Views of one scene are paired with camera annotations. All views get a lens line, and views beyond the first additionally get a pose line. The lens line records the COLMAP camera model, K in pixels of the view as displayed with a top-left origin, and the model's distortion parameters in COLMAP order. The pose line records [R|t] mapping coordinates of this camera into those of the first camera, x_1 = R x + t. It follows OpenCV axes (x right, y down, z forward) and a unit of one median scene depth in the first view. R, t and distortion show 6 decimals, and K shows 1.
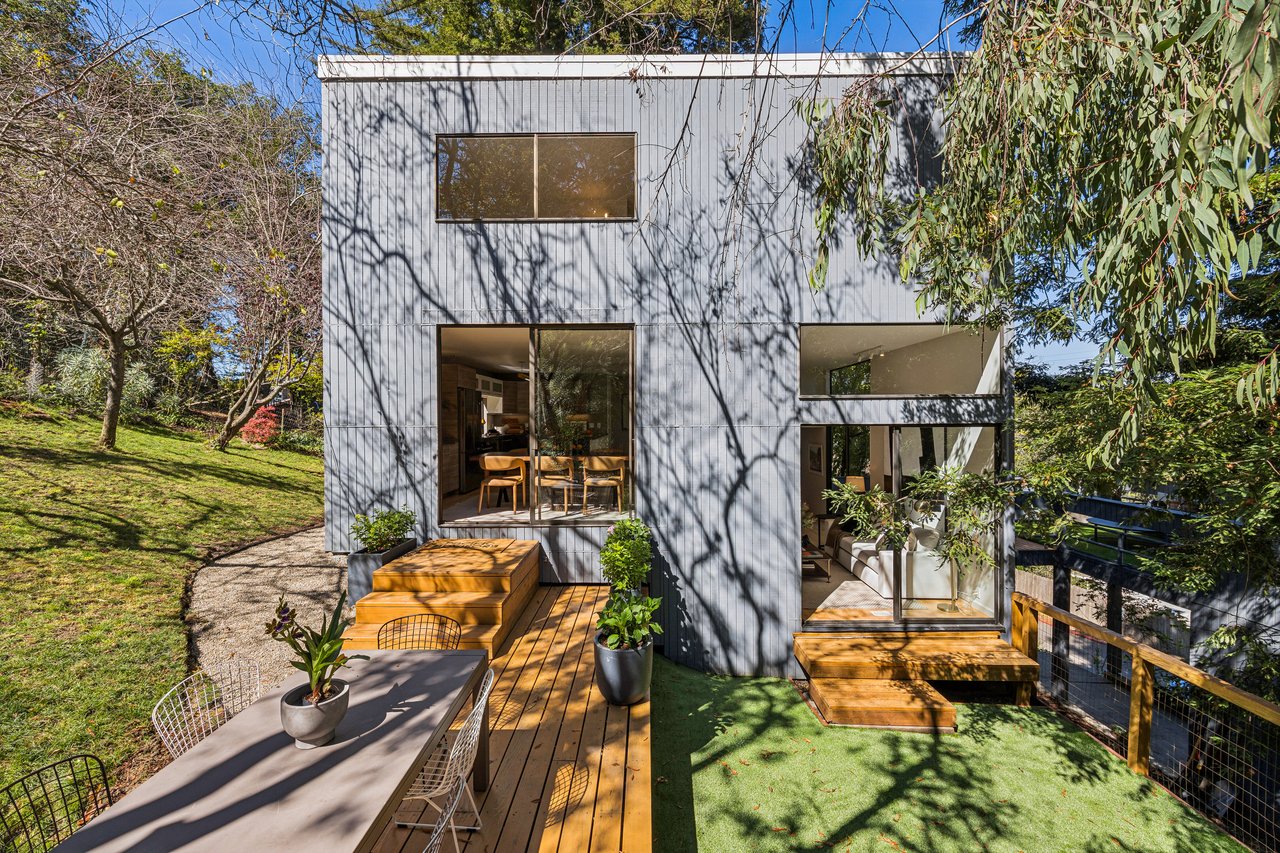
lens RADIAL K [[514.0, 0, 640.1], [0, 514.0, 422.7], [0, 0, 1]] dist [-0.002710, 0.000914]
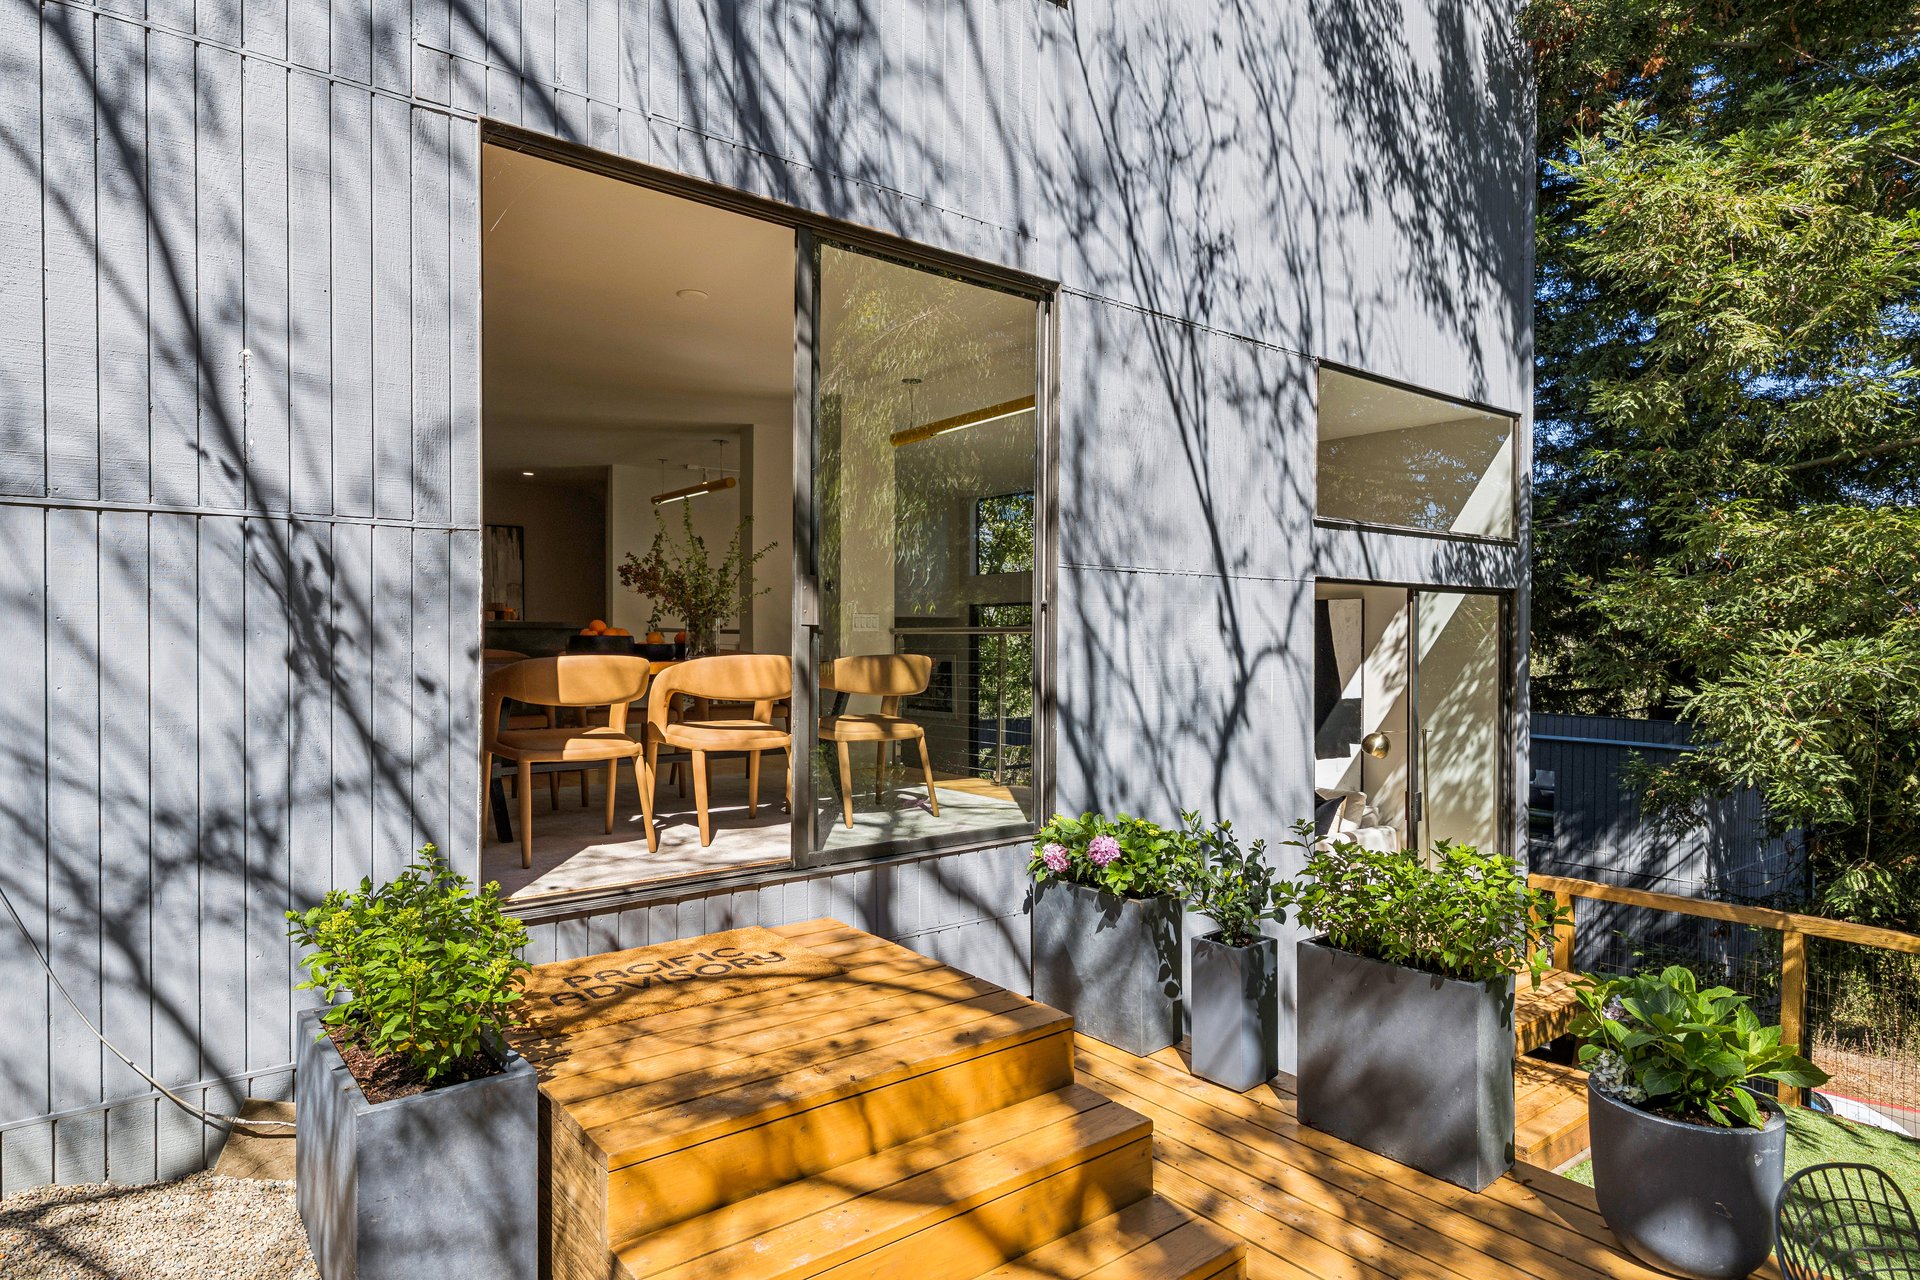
lens RADIAL K [[1103.9, 0, 972.7], [0, 1103.9, 650.8], [0, 0, 1]] dist [0.002915, -0.001046]
pose [[0.765976, -0.004141, 0.642856, -0.569699], [-0.002150, 0.999957, 0.009002, 0.058328], [-0.642866, -0.008278, 0.765934, 0.433437]]
